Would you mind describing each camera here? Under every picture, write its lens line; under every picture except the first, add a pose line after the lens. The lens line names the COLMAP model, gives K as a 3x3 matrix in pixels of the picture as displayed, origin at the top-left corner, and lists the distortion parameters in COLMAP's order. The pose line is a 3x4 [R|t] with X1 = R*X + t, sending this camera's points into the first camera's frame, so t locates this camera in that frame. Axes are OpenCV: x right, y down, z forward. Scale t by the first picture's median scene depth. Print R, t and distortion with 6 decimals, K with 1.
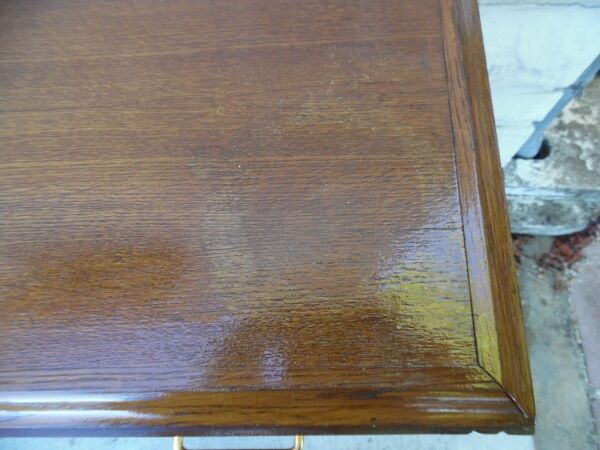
lens RADIAL K [[412.5, 0, 300.5], [0, 412.5, 228.5], [0, 0, 1]] dist [-0.008669, -0.005103]
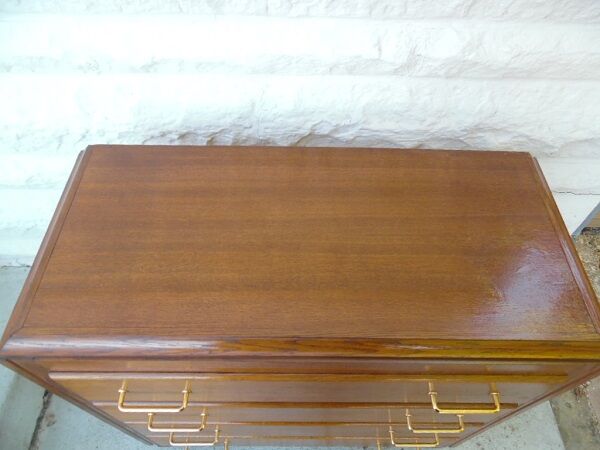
lens RADIAL K [[412.5, 0, 300.5], [0, 412.5, 228.5], [0, 0, 1]] dist [-0.008669, -0.005103]
pose [[0.997920, 0.045353, 0.045809, -1.276280], [-0.027269, 0.940922, -0.337523, 0.503583], [-0.058411, 0.335572, 0.940202, -1.253468]]
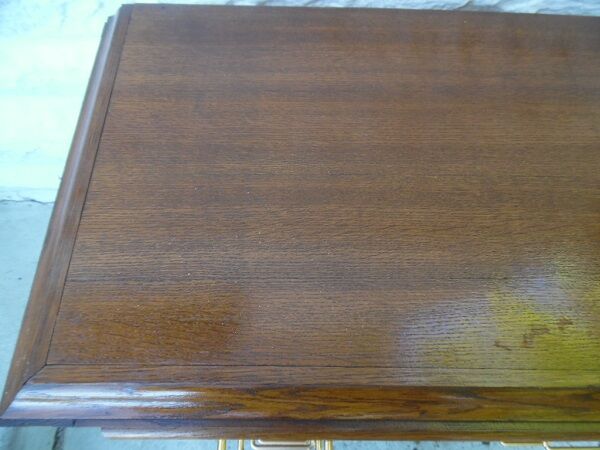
lens RADIAL K [[412.5, 0, 300.5], [0, 412.5, 228.5], [0, 0, 1]] dist [-0.008669, -0.005103]
pose [[0.997596, 0.046759, 0.051149, -1.992519], [-0.038292, 0.987089, -0.155526, 0.109899], [-0.057761, 0.153194, 0.986507, -0.153475]]
